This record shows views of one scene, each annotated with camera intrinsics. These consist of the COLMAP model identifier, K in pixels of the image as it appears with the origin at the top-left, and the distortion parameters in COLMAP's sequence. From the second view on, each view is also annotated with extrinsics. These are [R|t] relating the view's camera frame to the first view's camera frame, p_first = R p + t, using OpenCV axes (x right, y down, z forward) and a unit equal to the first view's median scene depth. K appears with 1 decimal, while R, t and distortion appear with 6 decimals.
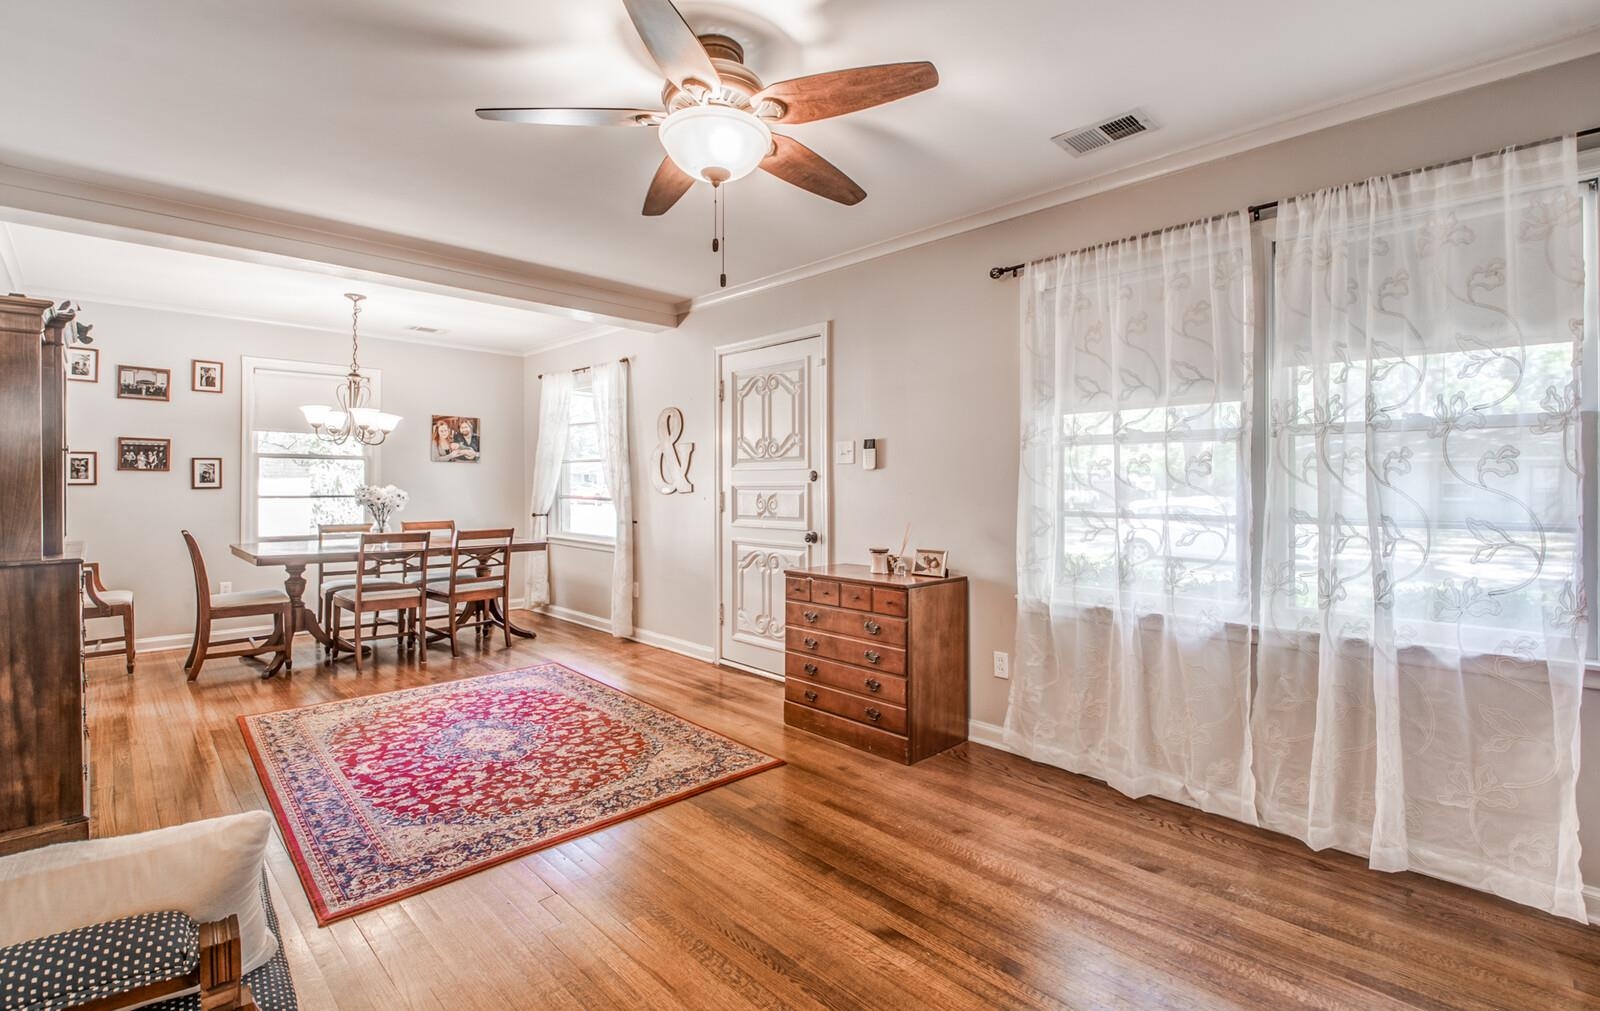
lens RADIAL K [[720.5, 0, 792.7], [0, 720.5, 483.1], [0, 0, 1]] dist [-0.001357, -0.000515]
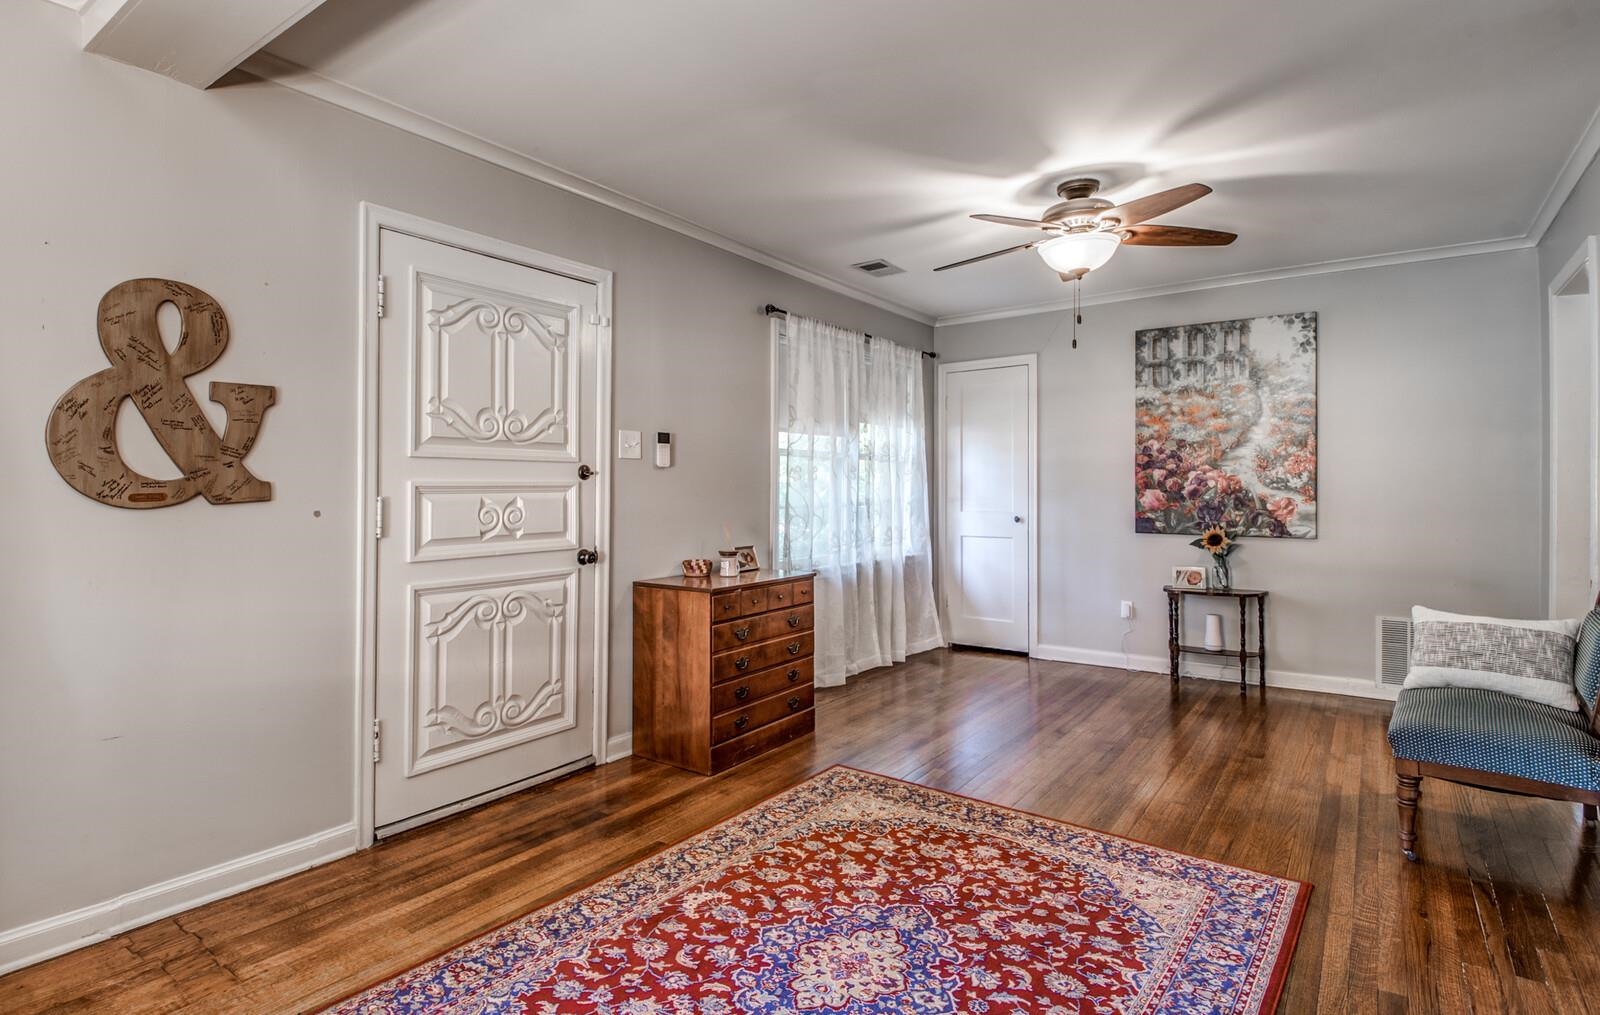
lens RADIAL K [[816.5, 0, 791.4], [0, 816.5, 478.3], [0, 0, 1]] dist [0.015927, -0.001459]
pose [[-0.173644, 0.008477, 0.984772, -1.033428], [-0.002800, 0.999955, -0.009101, 0.003892], [-0.984804, -0.004338, -0.173613, 1.174910]]
